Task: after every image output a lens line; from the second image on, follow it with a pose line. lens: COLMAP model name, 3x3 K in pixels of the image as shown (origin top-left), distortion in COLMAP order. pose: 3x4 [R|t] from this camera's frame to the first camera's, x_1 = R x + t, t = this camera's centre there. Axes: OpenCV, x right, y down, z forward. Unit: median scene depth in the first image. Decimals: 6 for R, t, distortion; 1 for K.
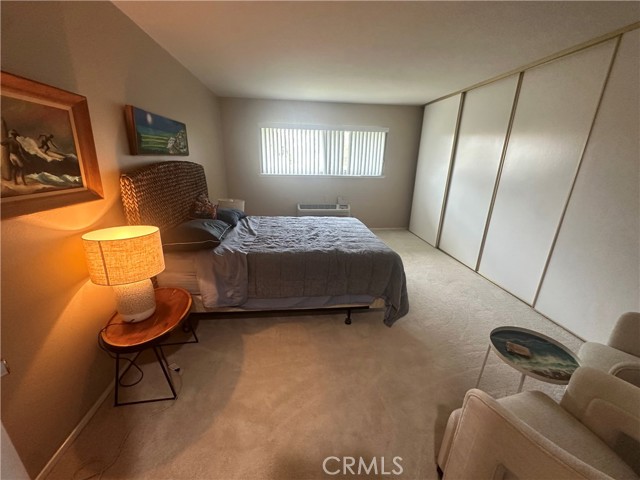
lens RADIAL K [[256.8, 0, 319.2], [0, 256.8, 241.1], [0, 0, 1]] dist [-0.008380, 0.003183]
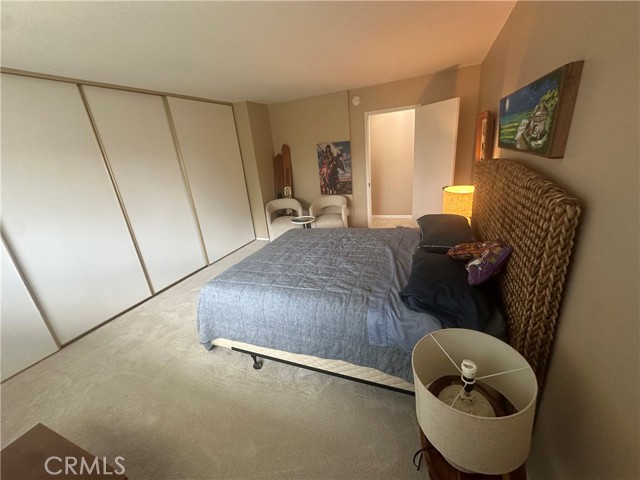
lens RADIAL K [[256.8, 0, 320.0], [0, 256.8, 238.1], [0, 0, 1]] dist [-0.008380, 0.003183]
pose [[-0.869365, -0.098814, 0.484190, -0.487575], [0.229213, 0.787399, 0.572246, -0.622787], [-0.437797, 0.608473, -0.661887, 1.719611]]
